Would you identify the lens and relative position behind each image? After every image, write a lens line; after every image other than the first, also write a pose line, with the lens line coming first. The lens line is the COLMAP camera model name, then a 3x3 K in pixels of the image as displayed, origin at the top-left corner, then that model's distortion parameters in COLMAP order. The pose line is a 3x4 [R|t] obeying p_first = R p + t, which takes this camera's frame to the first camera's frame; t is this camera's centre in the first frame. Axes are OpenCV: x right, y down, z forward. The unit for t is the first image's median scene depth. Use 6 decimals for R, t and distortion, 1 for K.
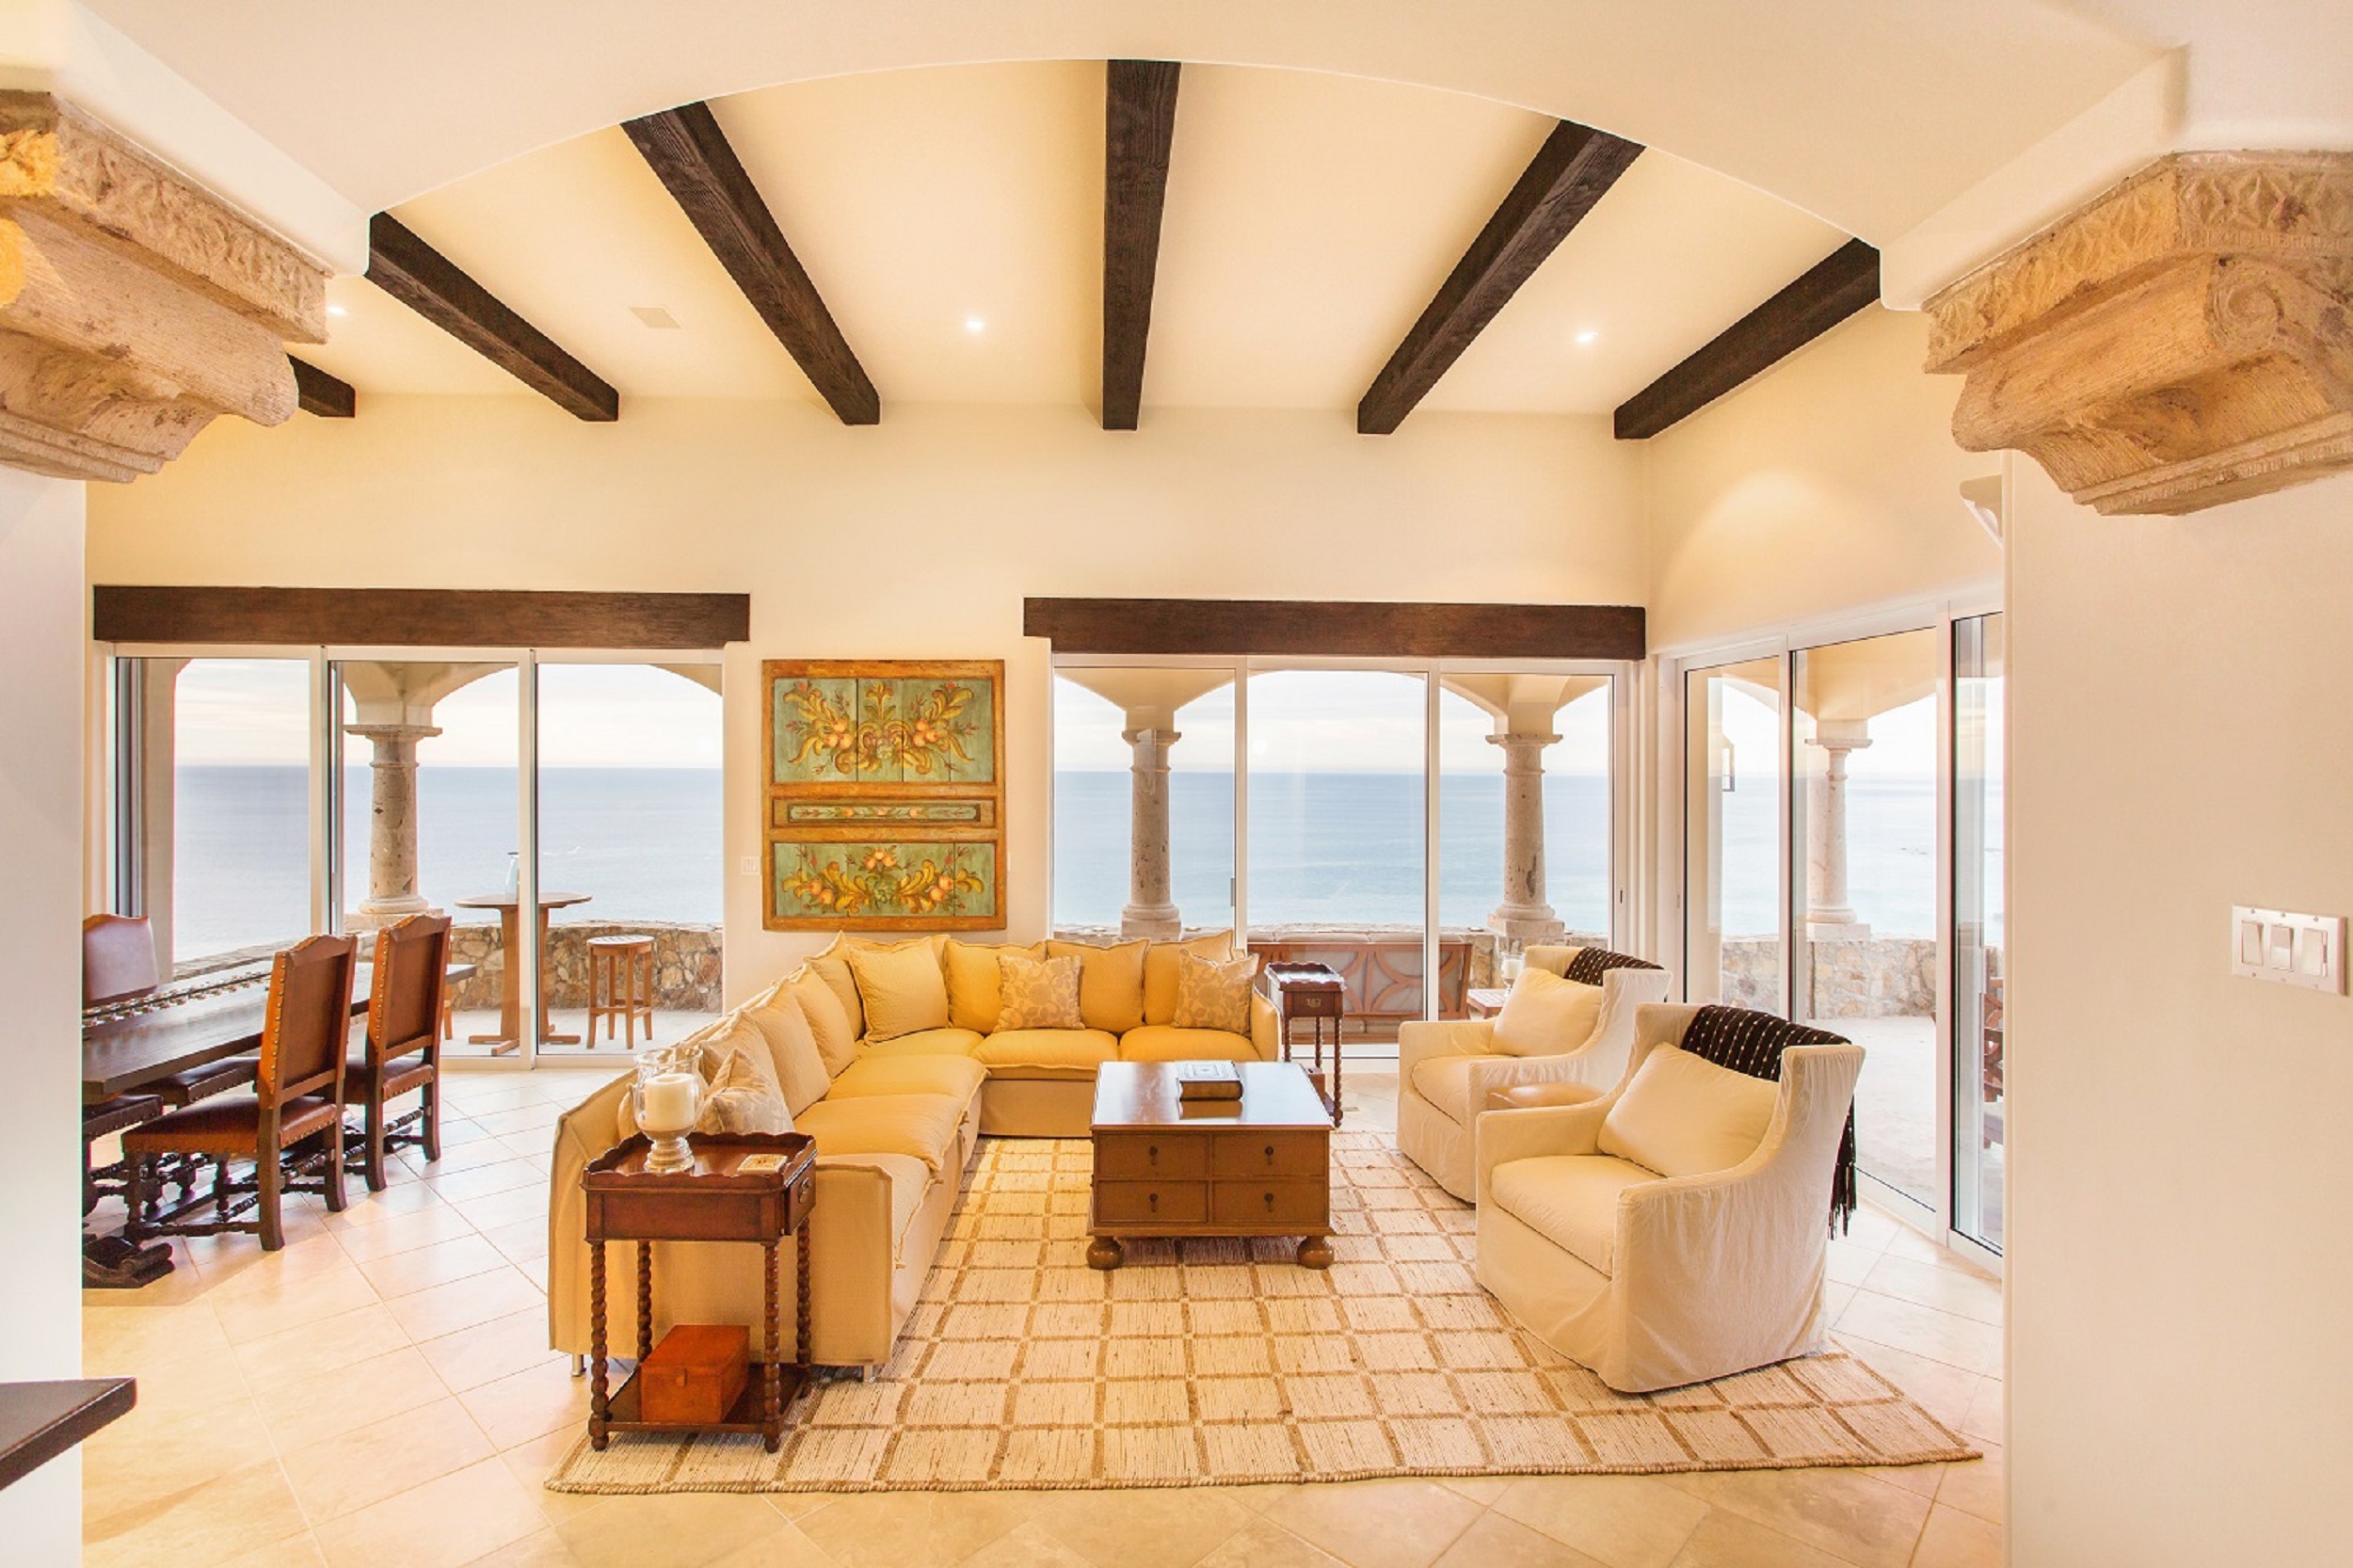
lens RADIAL K [[1163.8, 0, 1176.5], [0, 1163.8, 784.0], [0, 0, 1]] dist [-0.000799, -0.000132]
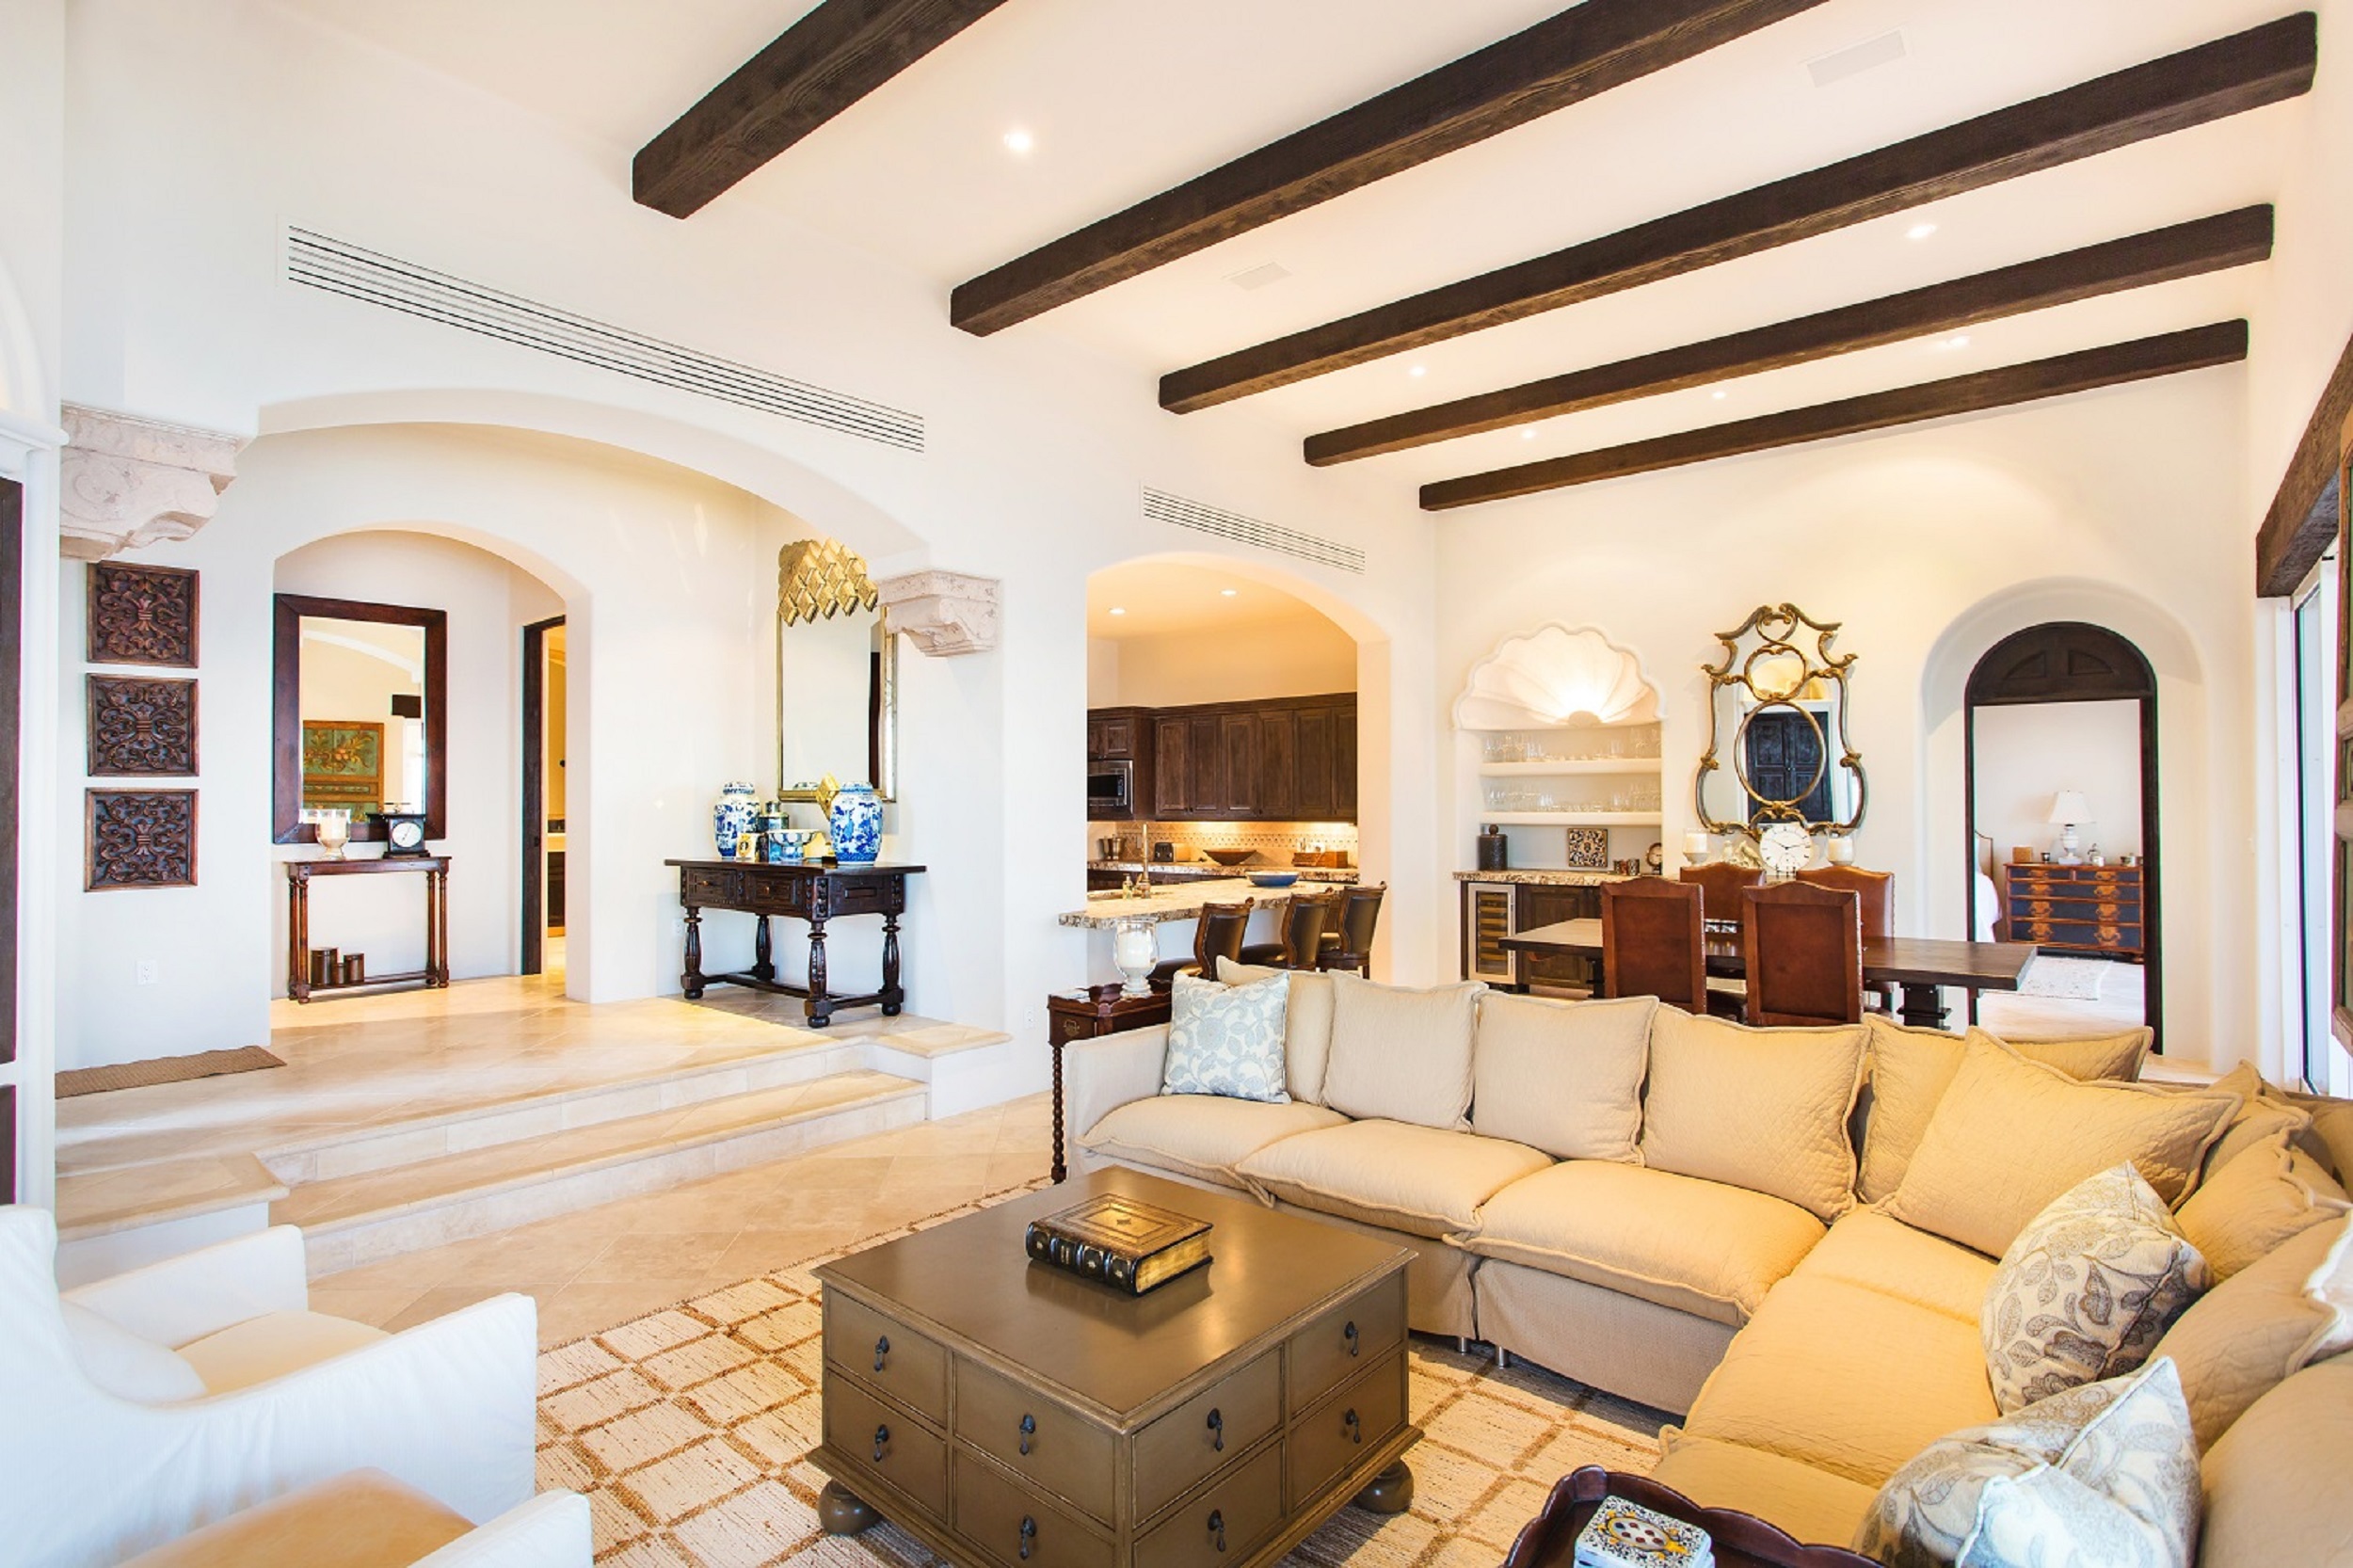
lens RADIAL K [[1144.5, 0, 1176.5], [0, 1144.5, 784.0], [0, 0, 1]] dist [0.001126, 0.000194]
pose [[-0.696197, -0.012190, -0.717747, 0.484504], [-0.007180, 0.999924, -0.010018, 0.072513], [0.717815, -0.001821, -0.696232, 1.762827]]
